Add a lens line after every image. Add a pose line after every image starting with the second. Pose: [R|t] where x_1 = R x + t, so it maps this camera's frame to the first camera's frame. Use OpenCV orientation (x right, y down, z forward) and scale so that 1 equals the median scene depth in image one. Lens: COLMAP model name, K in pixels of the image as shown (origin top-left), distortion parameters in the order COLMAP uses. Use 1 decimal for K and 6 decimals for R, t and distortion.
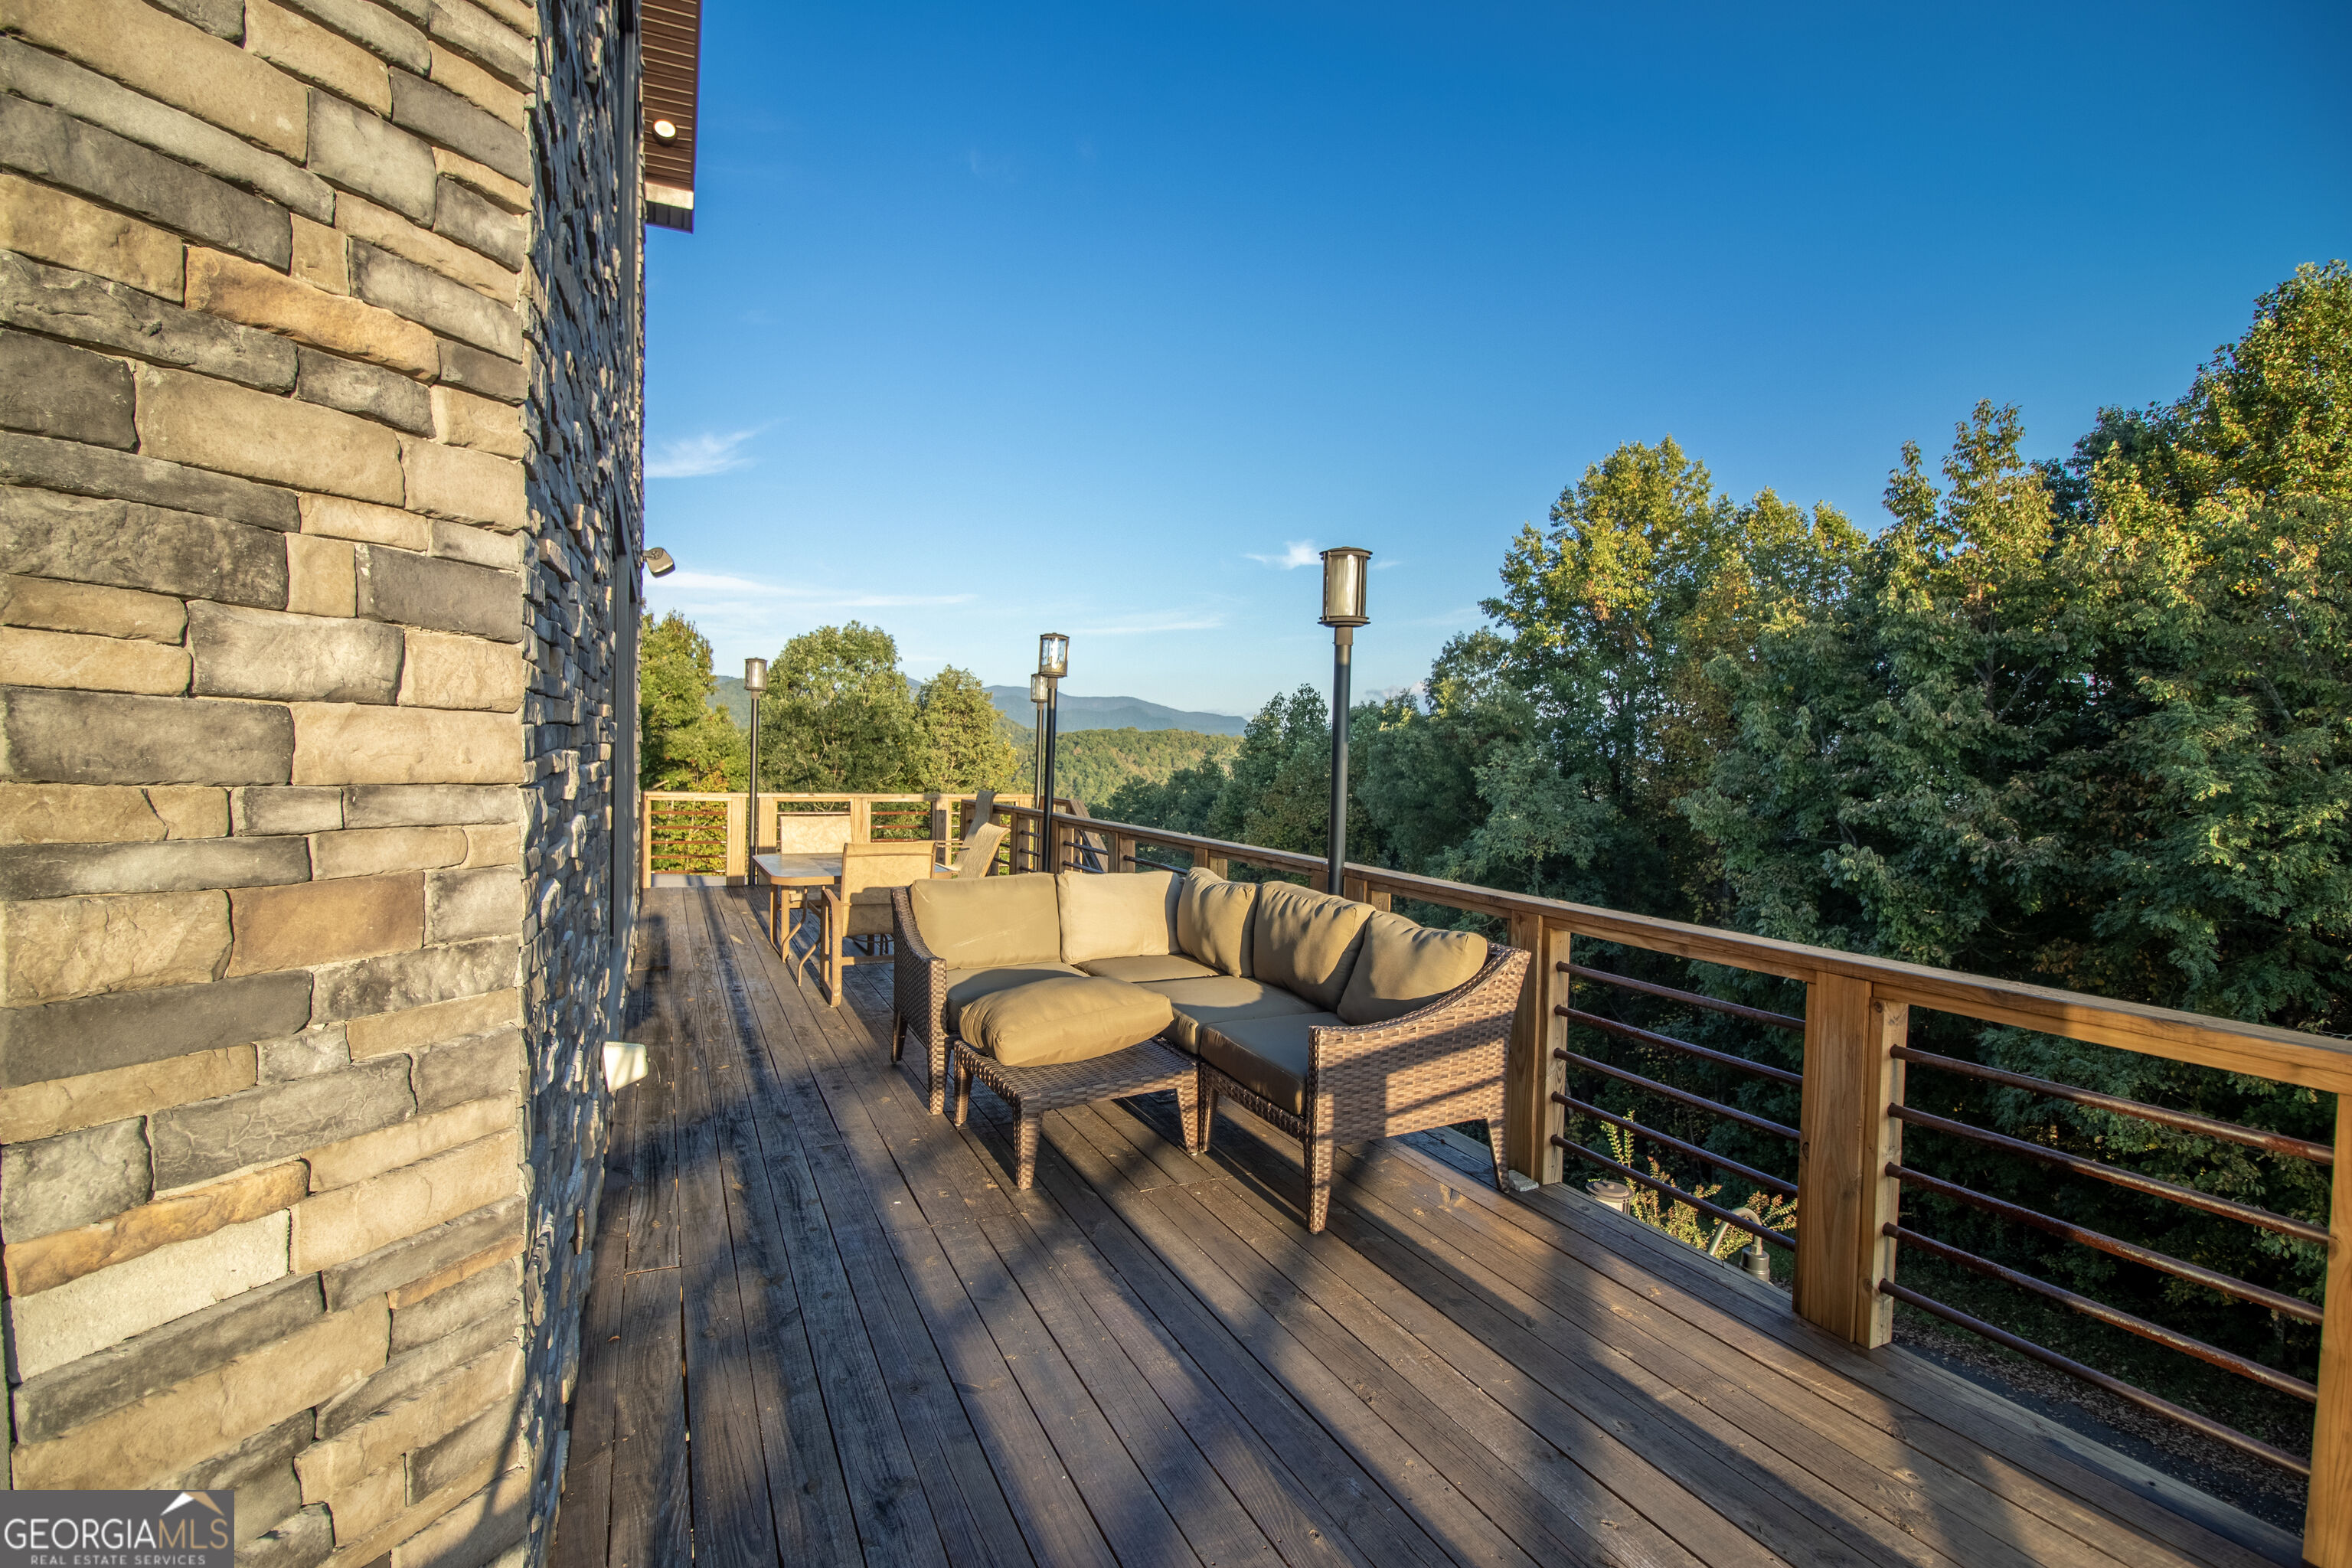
lens RADIAL K [[1103.3, 0, 1167.3], [0, 1103.3, 780.4], [0, 0, 1]] dist [0.001076, -0.012602]
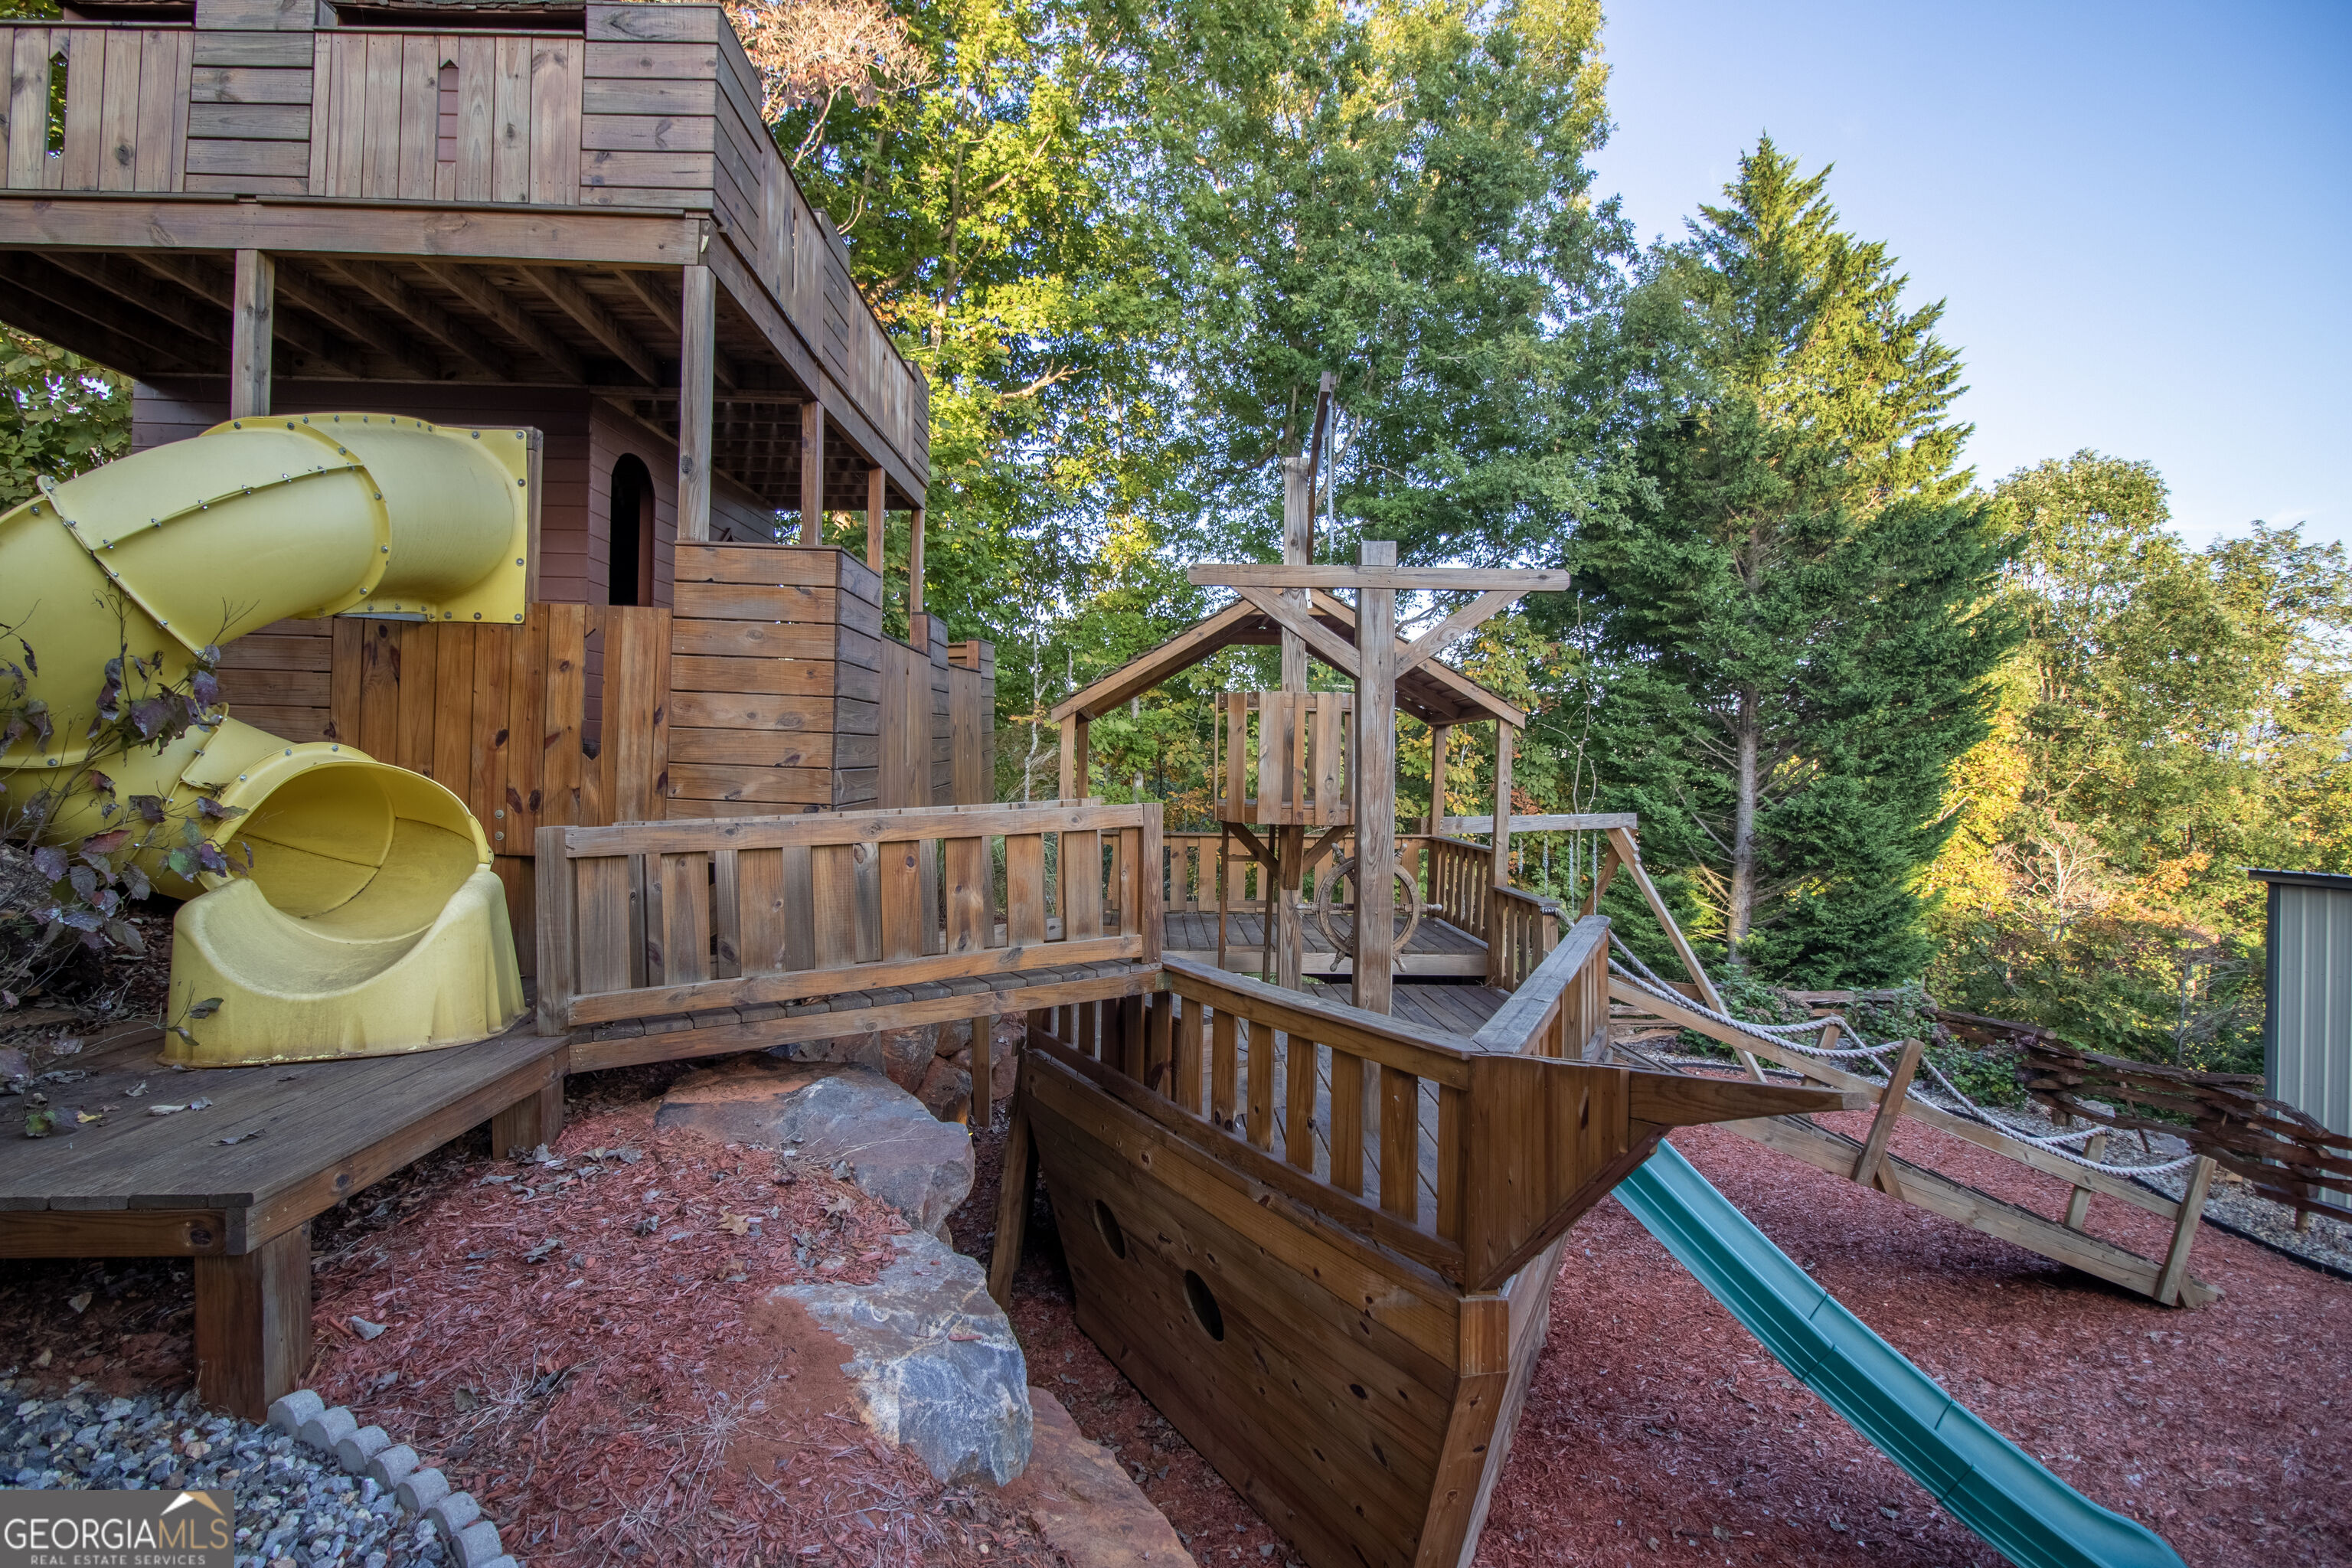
lens RADIAL K [[1103.3, 0, 1167.3], [0, 1103.3, 780.4], [0, 0, 1]] dist [0.001076, -0.012602]
pose [[0.827067, -0.021170, -0.561705, -0.457013], [0.003516, 0.999466, -0.032492, 0.047918], [0.562093, 0.024898, 0.826699, 0.367718]]
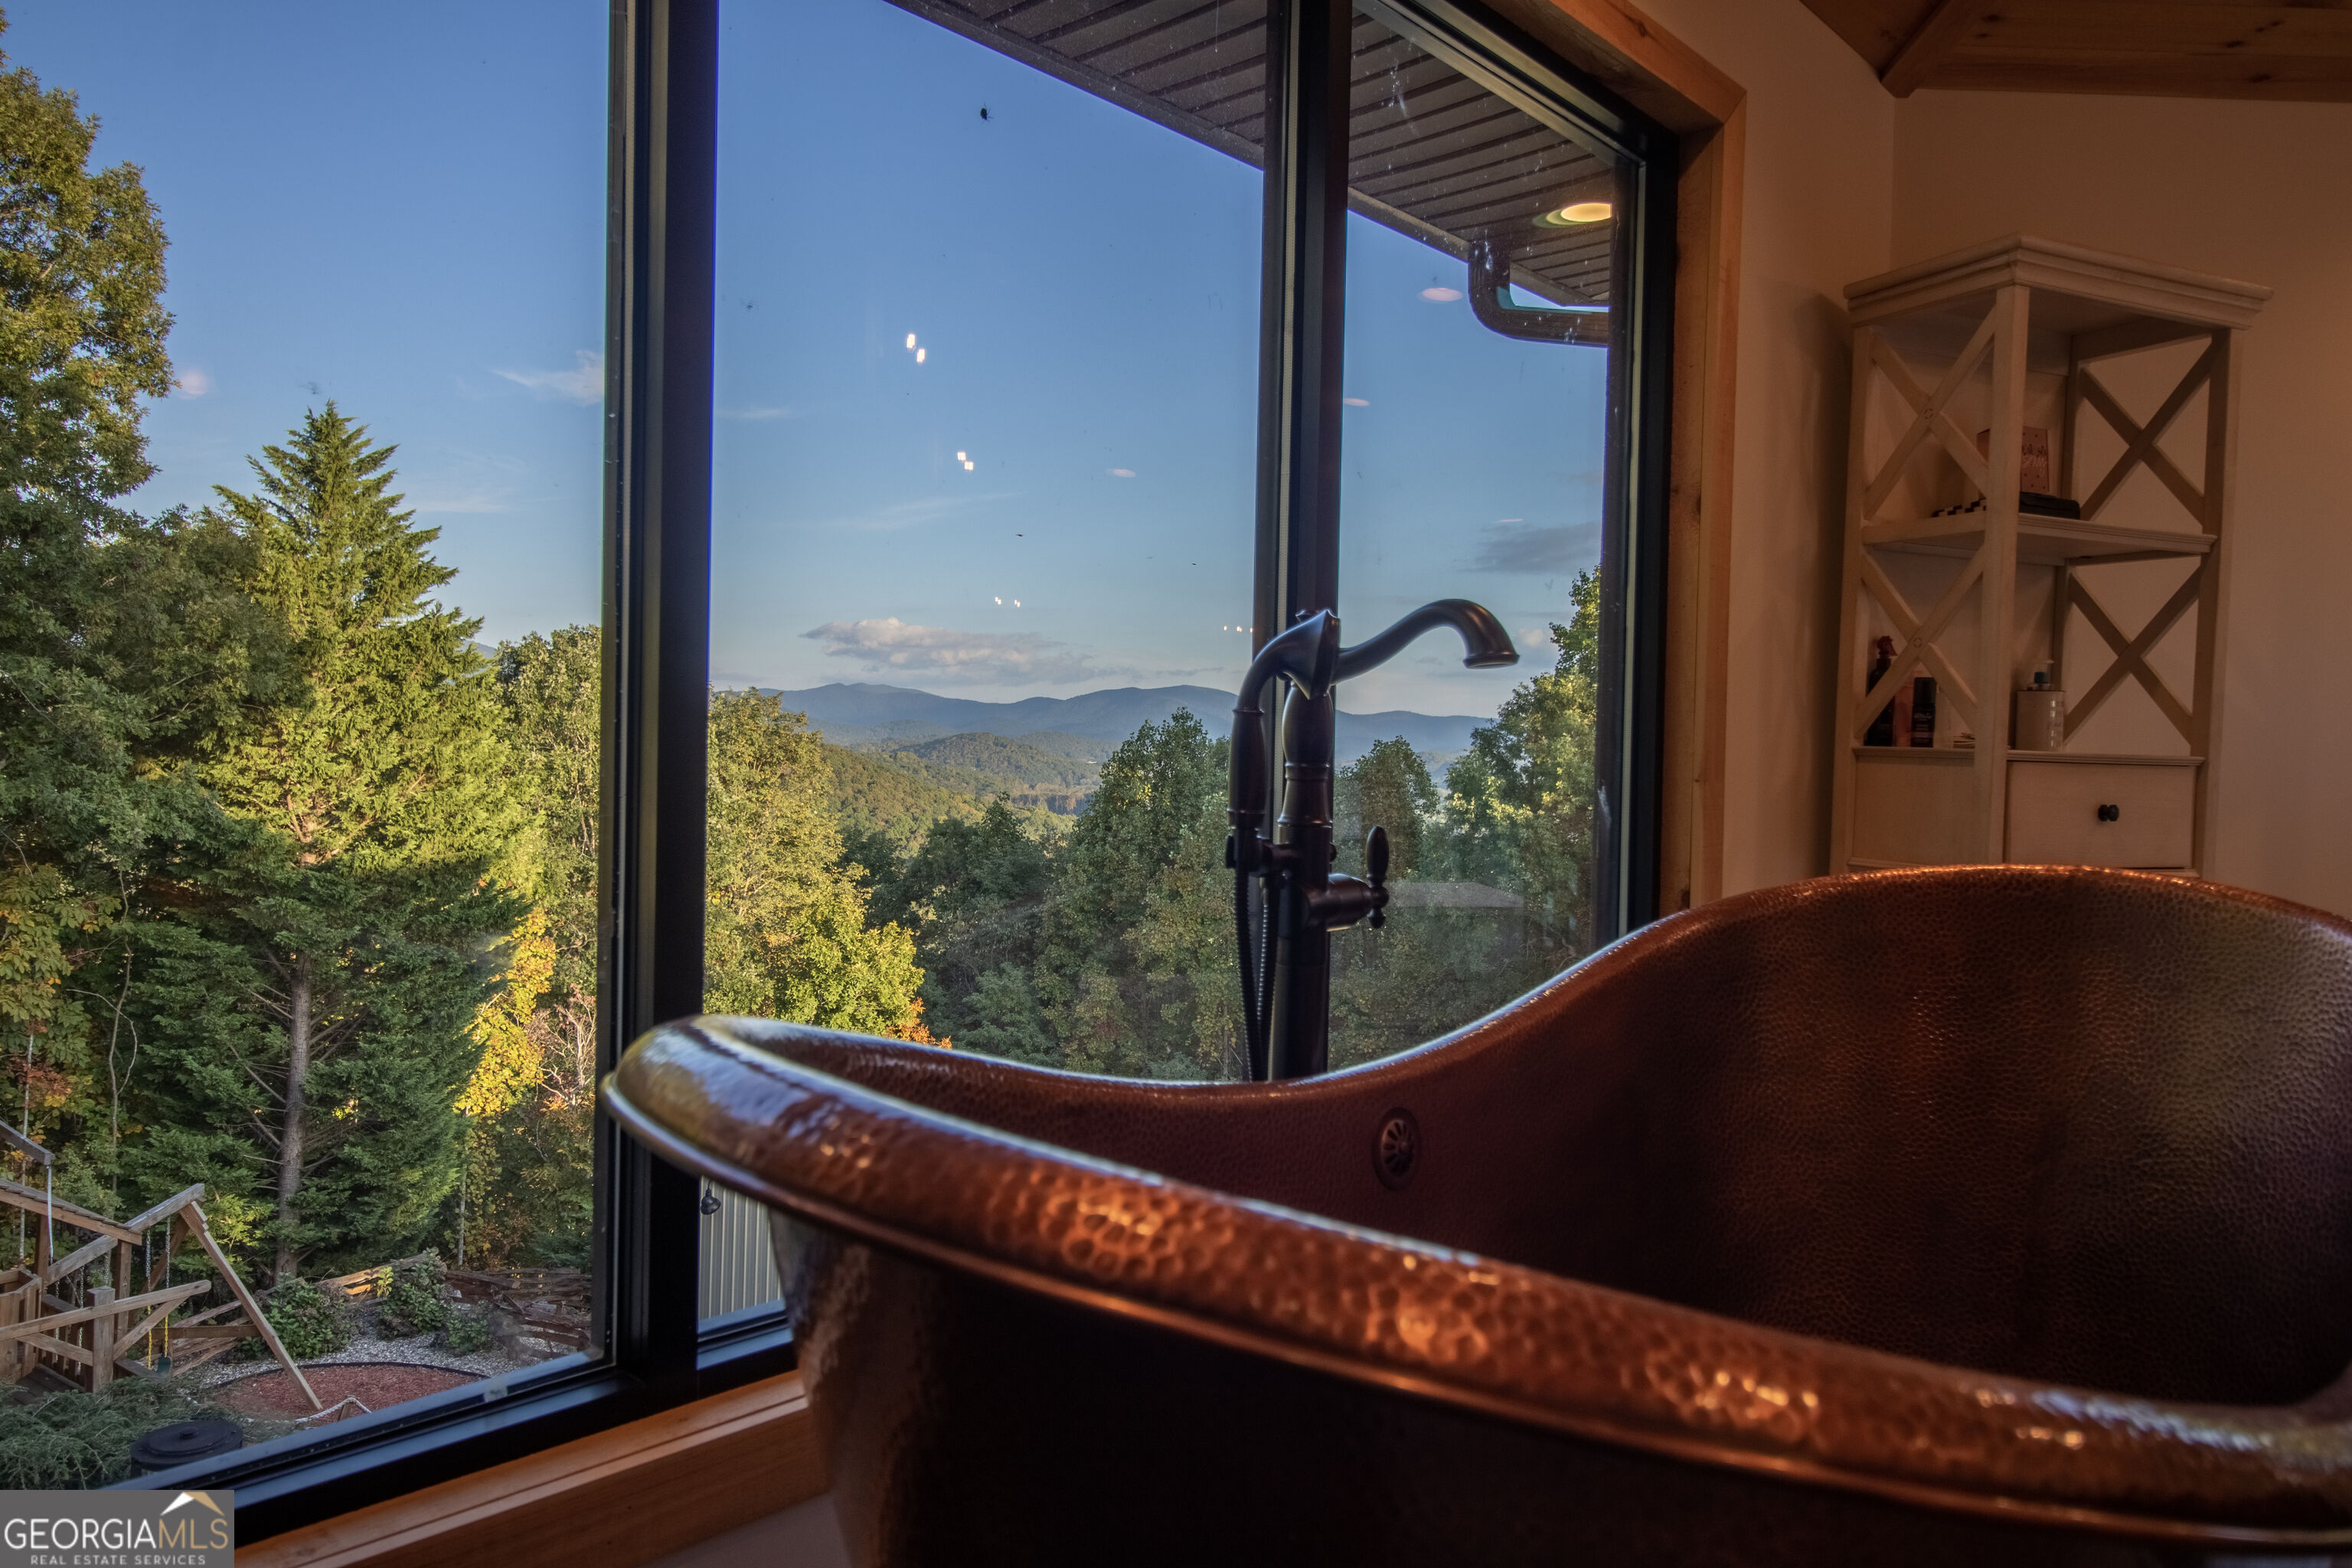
lens RADIAL K [[1572.4, 0, 1162.5], [0, 1572.4, 774.7], [0, 0, 1]] dist [0.001345, -0.001272]
pose [[0.926049, -0.001405, 0.377400, -0.427795], [0.000201, 0.999995, 0.003231, -0.077605], [-0.377403, -0.002917, 0.926045, 0.121687]]
